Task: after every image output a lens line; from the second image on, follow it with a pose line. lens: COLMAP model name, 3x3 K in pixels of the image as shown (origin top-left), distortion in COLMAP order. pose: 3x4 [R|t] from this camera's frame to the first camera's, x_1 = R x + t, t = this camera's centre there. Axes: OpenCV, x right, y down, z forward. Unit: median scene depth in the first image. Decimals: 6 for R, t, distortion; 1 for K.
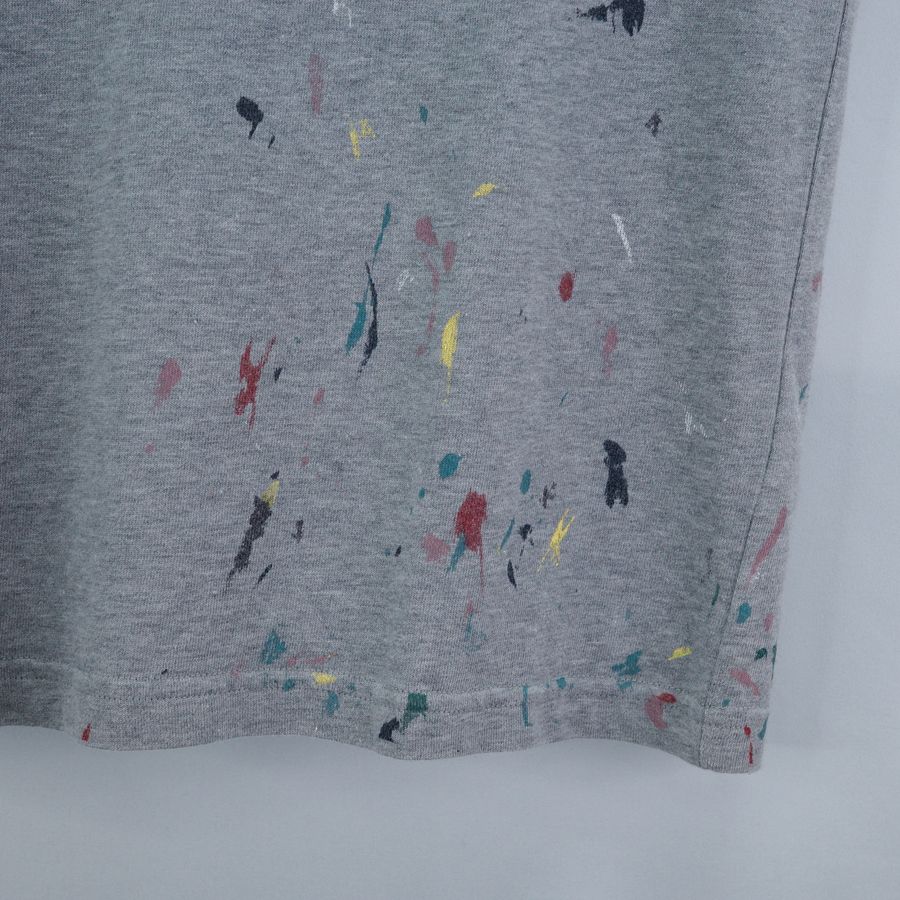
lens RADIAL K [[1546.0, 0, 450.0], [0, 1546.0, 450.0], [0, 0, 1]] dist [0.041121, 0.087714]
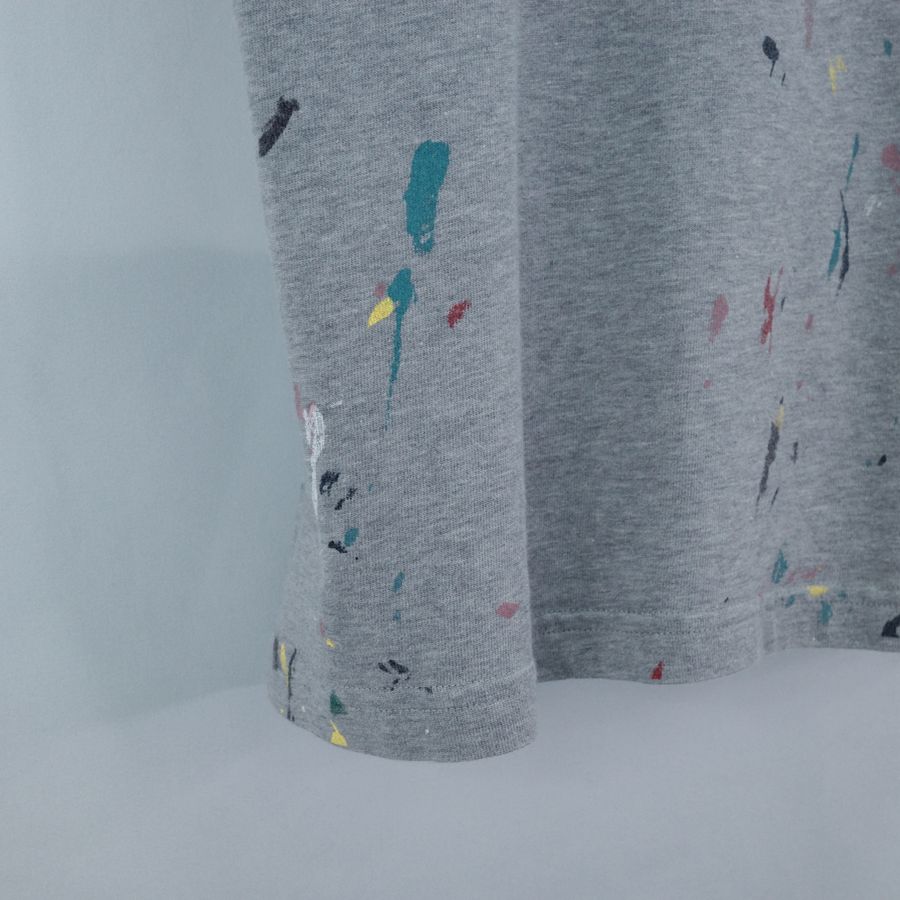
lens RADIAL K [[1581.0, 0, 450.0], [0, 1581.0, 450.0], [0, 0, 1]] dist [0.030288, 0.057355]
pose [[0.937866, -0.113814, 0.327800, -0.682229], [0.109929, 0.993474, 0.030421, -0.007858], [-0.329123, 0.007504, 0.944257, 0.066134]]
